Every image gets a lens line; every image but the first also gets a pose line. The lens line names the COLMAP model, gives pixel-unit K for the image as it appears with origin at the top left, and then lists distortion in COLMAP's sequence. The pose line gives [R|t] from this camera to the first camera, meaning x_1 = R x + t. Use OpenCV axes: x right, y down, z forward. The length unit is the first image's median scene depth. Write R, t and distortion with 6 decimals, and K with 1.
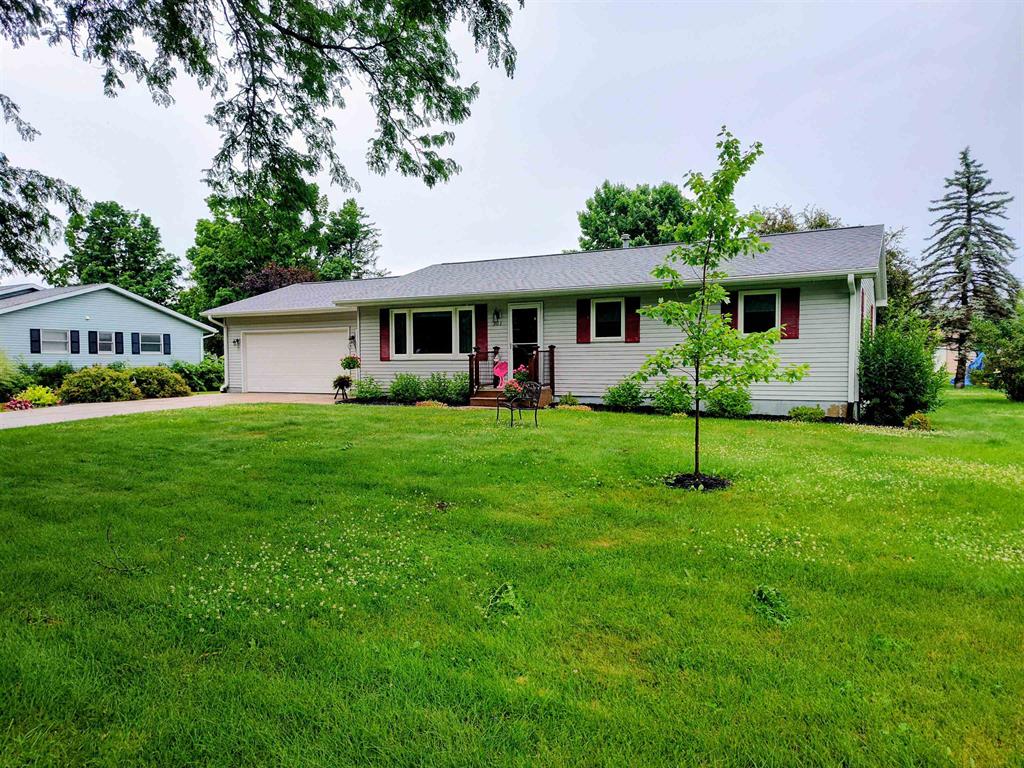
lens RADIAL K [[701.3, 0, 510.4], [0, 701.3, 402.3], [0, 0, 1]] dist [0.061116, -0.070311]
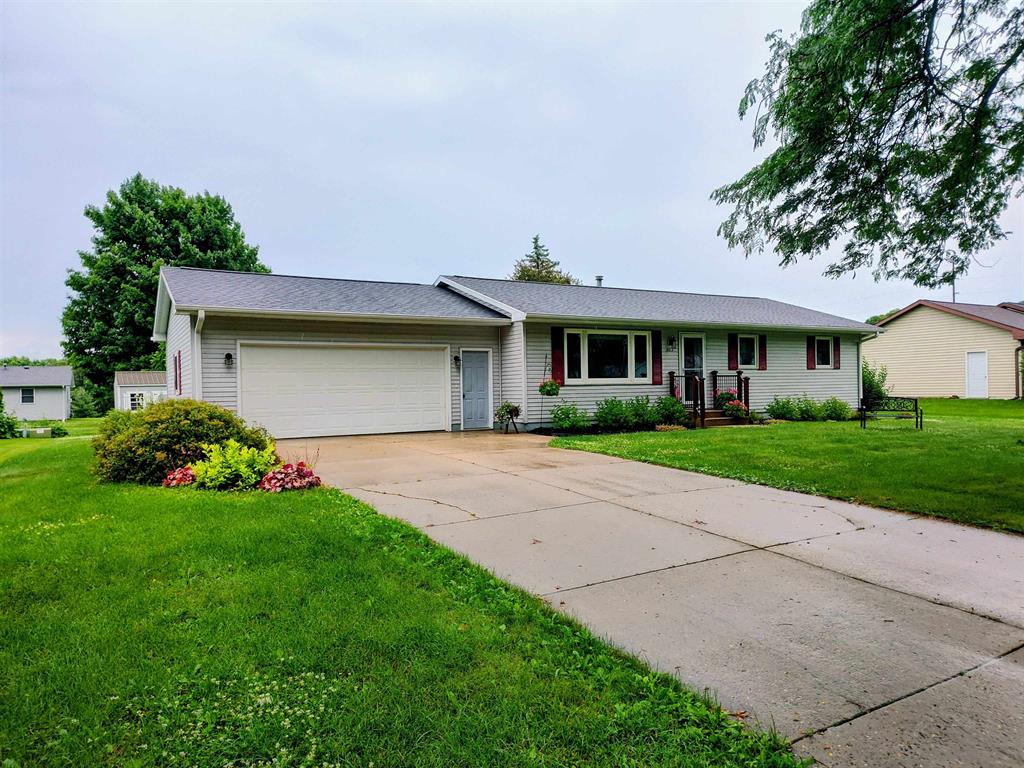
lens RADIAL K [[701.3, 0, 510.4], [0, 701.3, 402.3], [0, 0, 1]] dist [0.061116, -0.070311]
pose [[0.506849, -0.022924, 0.861730, -1.013453], [0.064037, 0.997886, -0.011118, -0.034764], [-0.859653, 0.060818, 0.507245, 0.641323]]
